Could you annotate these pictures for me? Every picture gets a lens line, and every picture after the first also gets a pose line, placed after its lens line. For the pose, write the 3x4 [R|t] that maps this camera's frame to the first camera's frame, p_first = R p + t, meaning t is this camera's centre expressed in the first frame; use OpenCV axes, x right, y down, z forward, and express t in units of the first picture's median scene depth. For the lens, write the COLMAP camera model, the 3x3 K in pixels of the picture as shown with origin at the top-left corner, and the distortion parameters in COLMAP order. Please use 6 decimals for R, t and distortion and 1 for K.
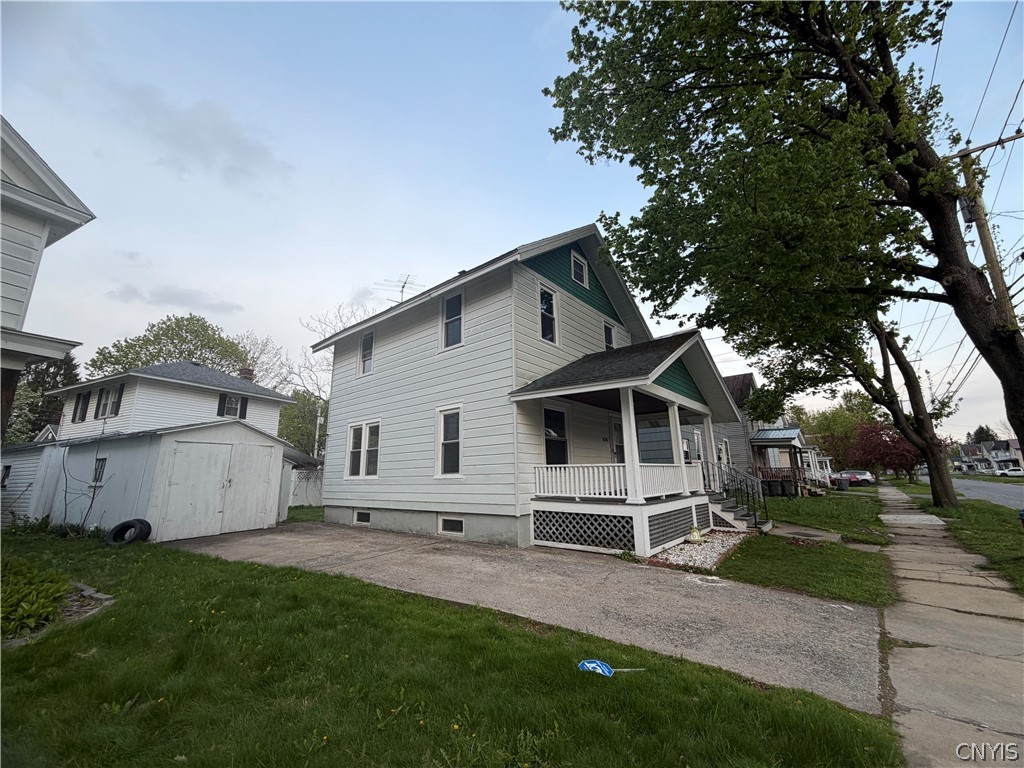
lens RADIAL K [[408.3, 0, 512.2], [0, 408.3, 388.1], [0, 0, 1]] dist [0.000777, -0.001132]
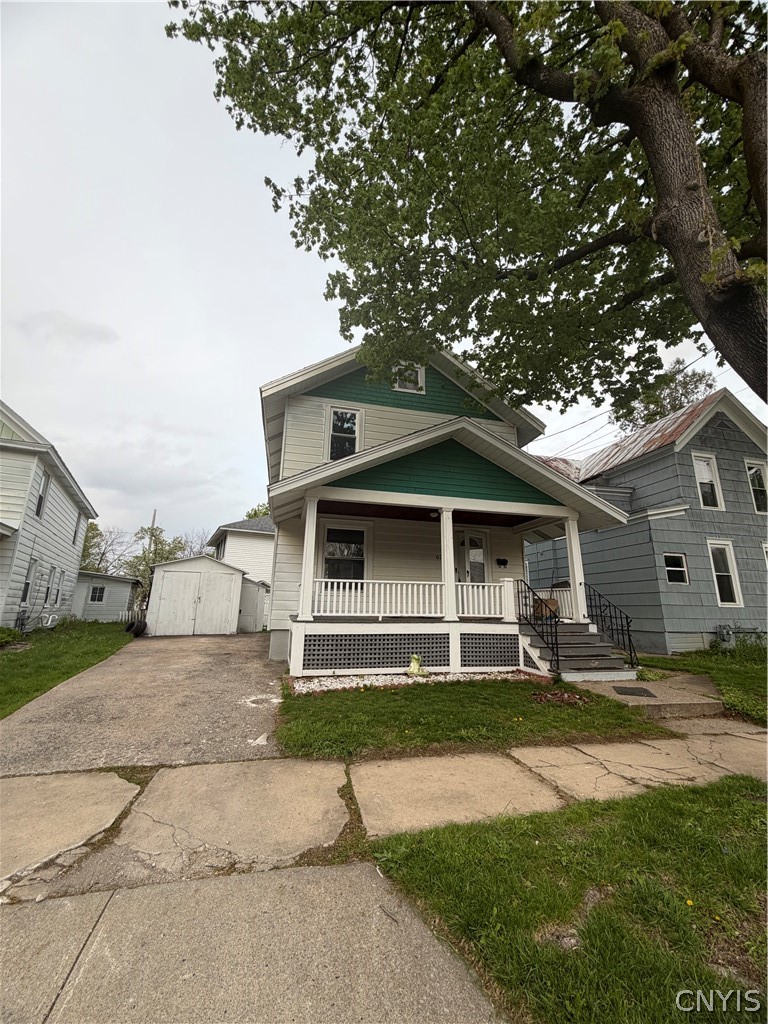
lens RADIAL K [[408.3, 0, 387.7], [0, 408.3, 505.8], [0, 0, 1]] dist [0.000777, -0.001132]
pose [[0.803591, -0.125508, -0.581798, 0.758977], [0.110481, 0.991980, -0.061396, 0.071359], [0.584838, -0.014940, 0.811012, 0.244287]]
